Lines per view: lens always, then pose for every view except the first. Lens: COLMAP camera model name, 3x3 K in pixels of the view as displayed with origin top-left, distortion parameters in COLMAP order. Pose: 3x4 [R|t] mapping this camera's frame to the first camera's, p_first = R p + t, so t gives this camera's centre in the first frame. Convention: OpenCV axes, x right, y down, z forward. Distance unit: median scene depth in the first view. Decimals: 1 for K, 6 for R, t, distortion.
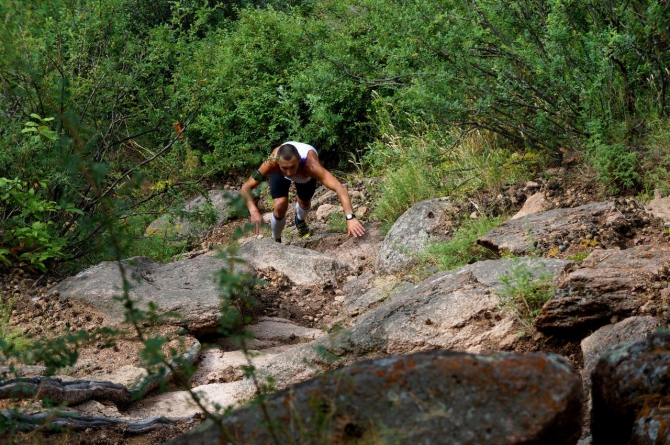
lens RADIAL K [[1511.5, 0, 335.0], [0, 1511.5, 222.5], [0, 0, 1]] dist [0.270254, -0.042513]
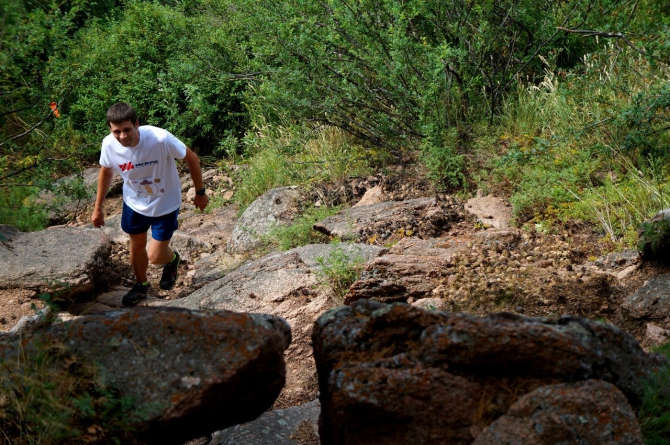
lens RADIAL K [[1427.9, 0, 335.0], [0, 1427.9, 222.5], [0, 0, 1]] dist [0.269035, 0.325532]
pose [[0.996393, 0.054569, 0.064983, 0.043443], [-0.055098, 0.998461, 0.006383, 0.001923], [-0.064535, -0.009941, 0.997866, -0.040027]]
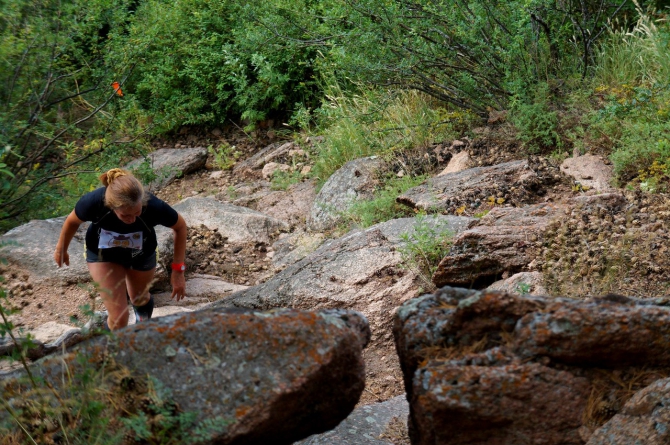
lens RADIAL K [[1495.3, 0, 335.0], [0, 1495.3, 222.5], [0, 0, 1]] dist [0.257293, 0.500227]
pose [[0.999982, -0.002659, 0.005452, 0.048704], [0.002501, 0.999584, 0.028731, -0.001194], [-0.005526, -0.028716, 0.999572, -0.010037]]
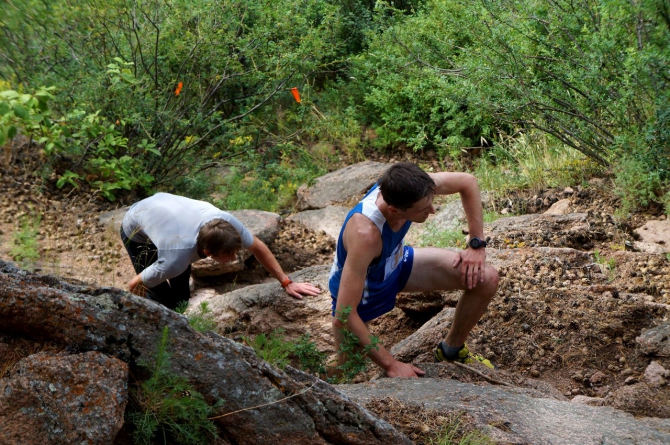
lens RADIAL K [[1511.5, 0, 335.0], [0, 1511.5, 222.5], [0, 0, 1]] dist [0.270254, -0.042513]
pose [[0.953328, 0.158416, -0.257040, 0.289155], [-0.155831, 0.987312, 0.030533, -0.012409], [0.258616, 0.010947, 0.965918, -0.028870]]
